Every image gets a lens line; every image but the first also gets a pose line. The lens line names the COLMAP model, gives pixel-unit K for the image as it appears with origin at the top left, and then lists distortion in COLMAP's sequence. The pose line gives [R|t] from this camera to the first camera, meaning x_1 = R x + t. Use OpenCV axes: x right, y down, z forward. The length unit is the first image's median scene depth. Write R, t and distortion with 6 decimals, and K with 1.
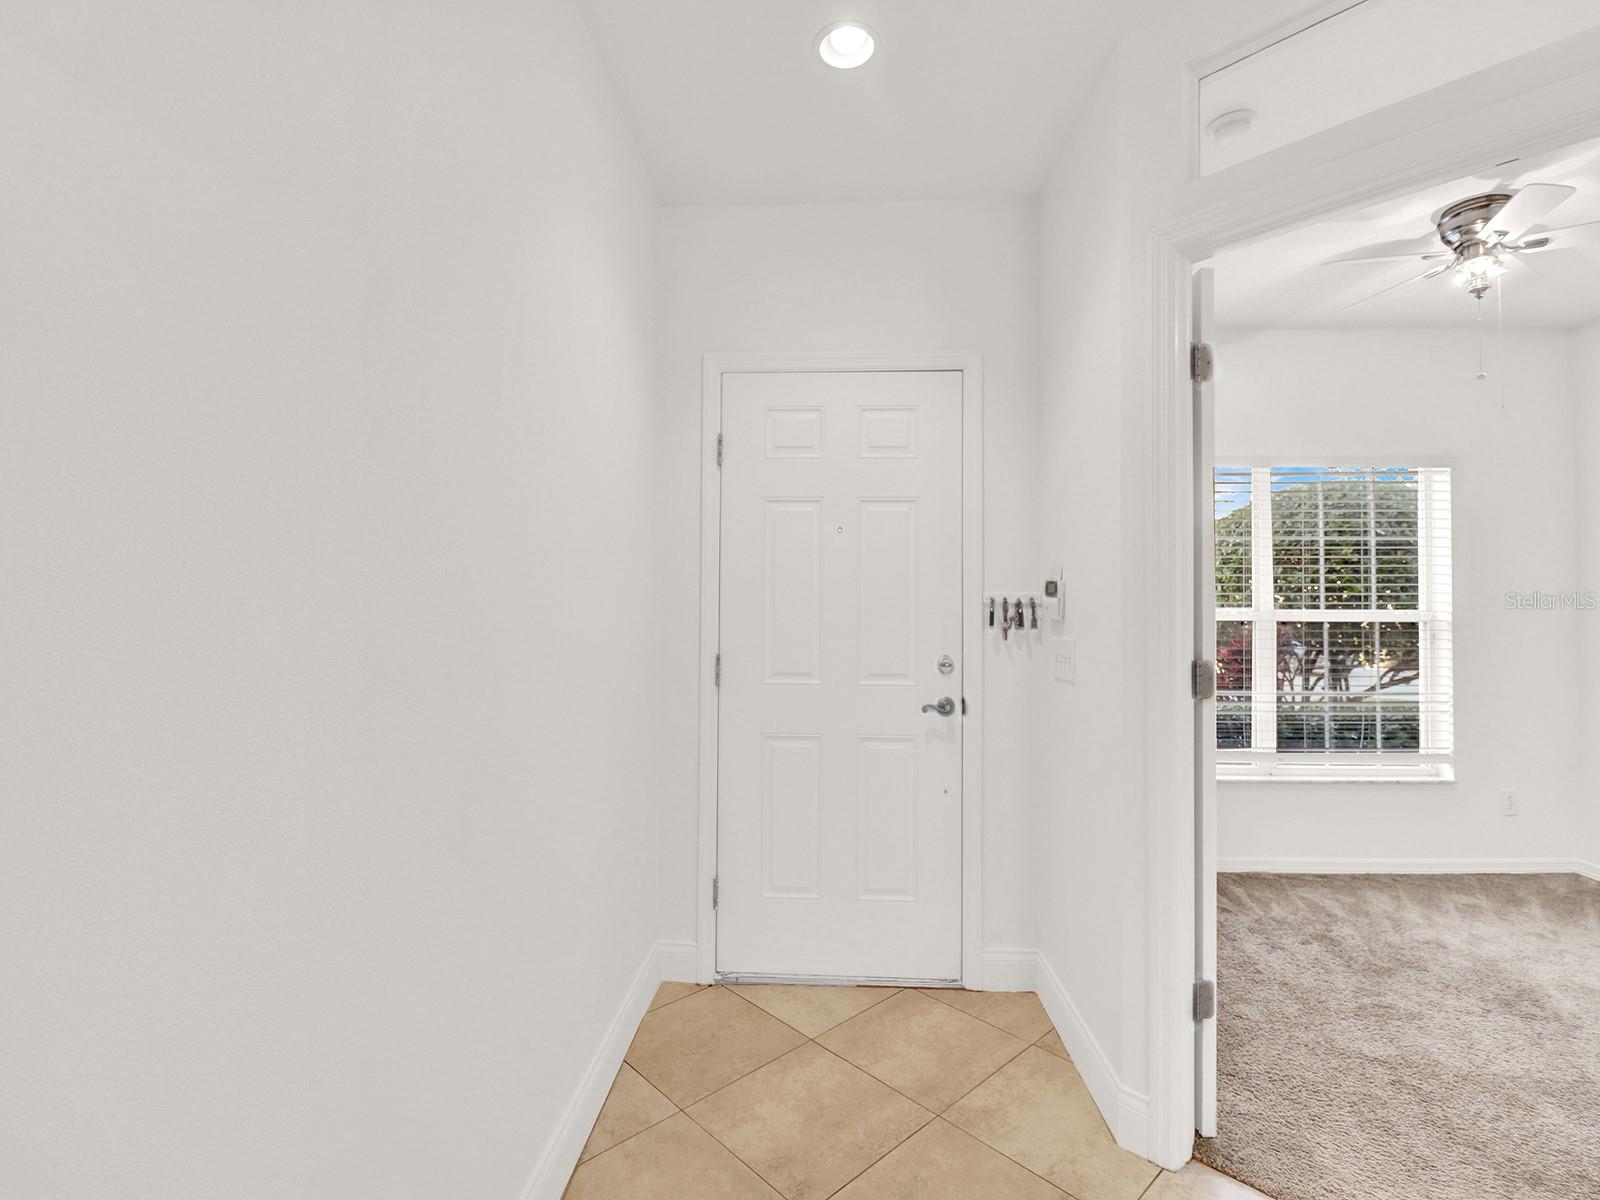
lens RADIAL K [[750.2, 0, 800.0], [0, 750.2, 600.0], [0, 0, 1]] dist [0.000745, -0.012327]
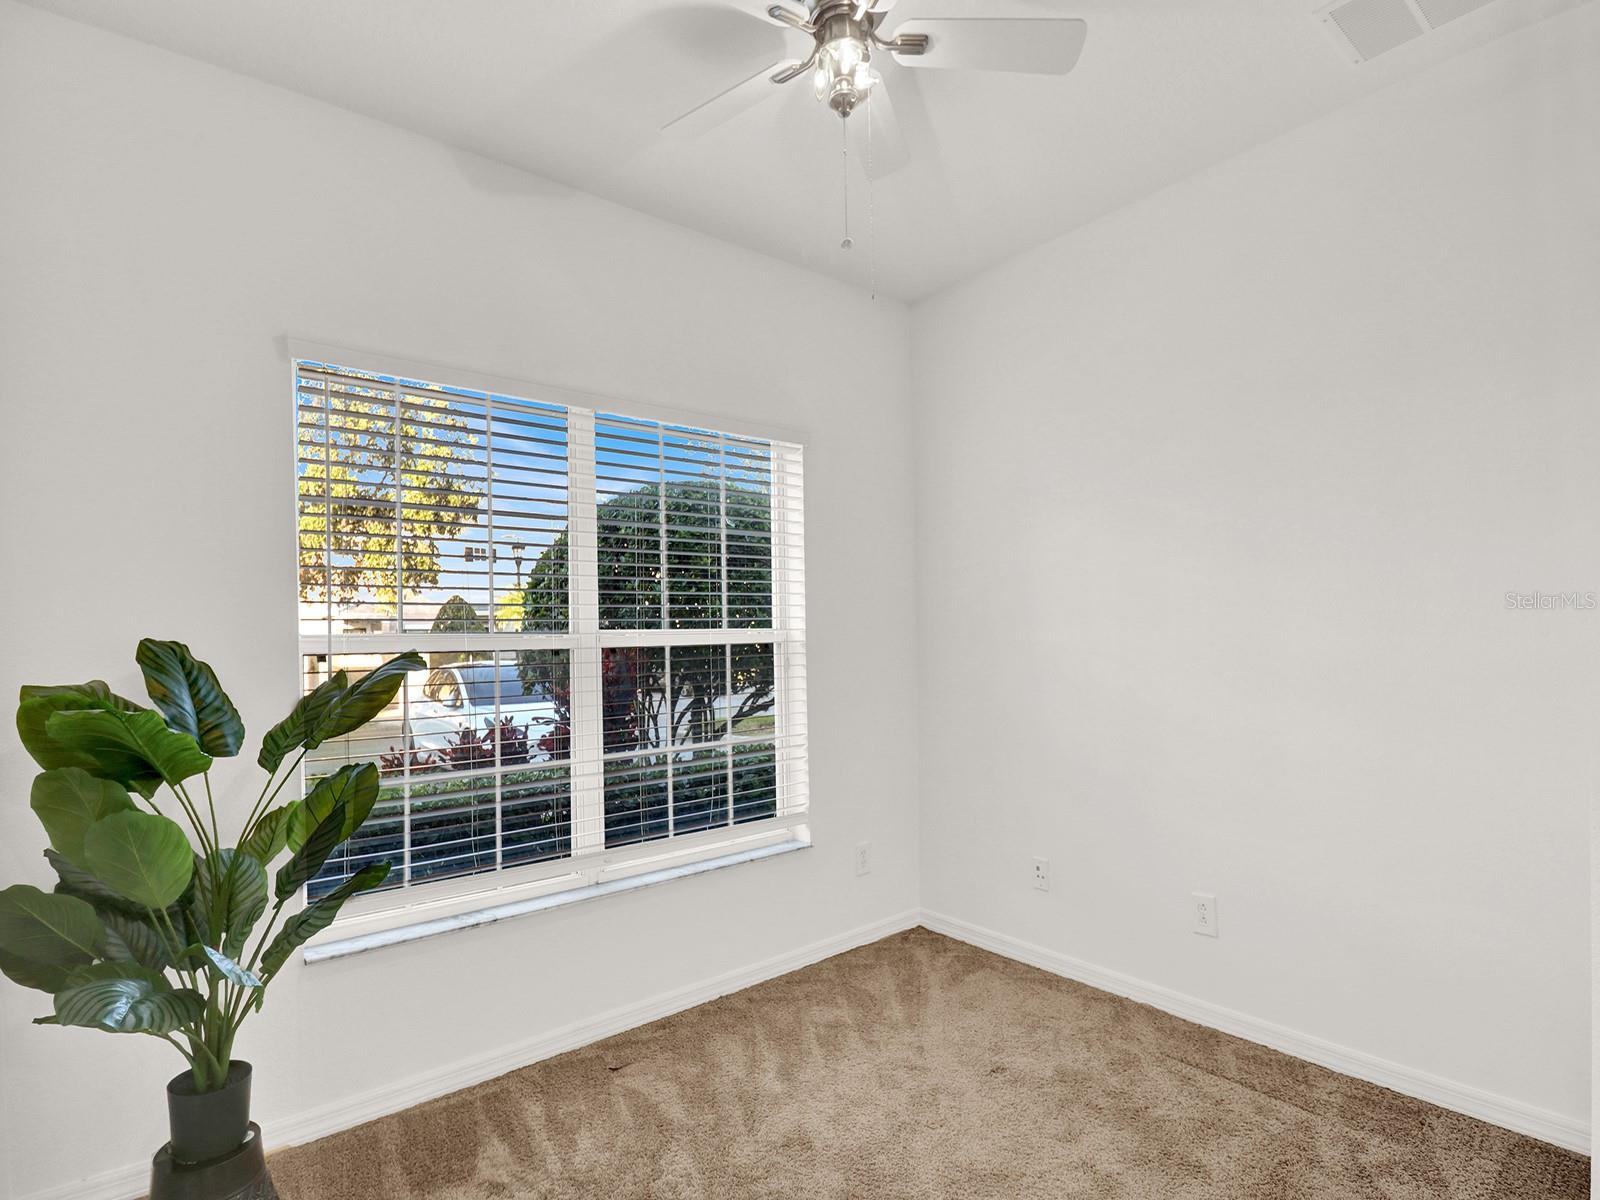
lens RADIAL K [[758.9, 0, 790.2], [0, 758.9, 637.7], [0, 0, 1]] dist [0.000013, -0.014643]
pose [[0.759519, -0.018115, 0.650233, 0.339343], [0.008714, 0.999806, 0.017676, 0.009652], [-0.650427, -0.007759, 0.759530, 0.399460]]
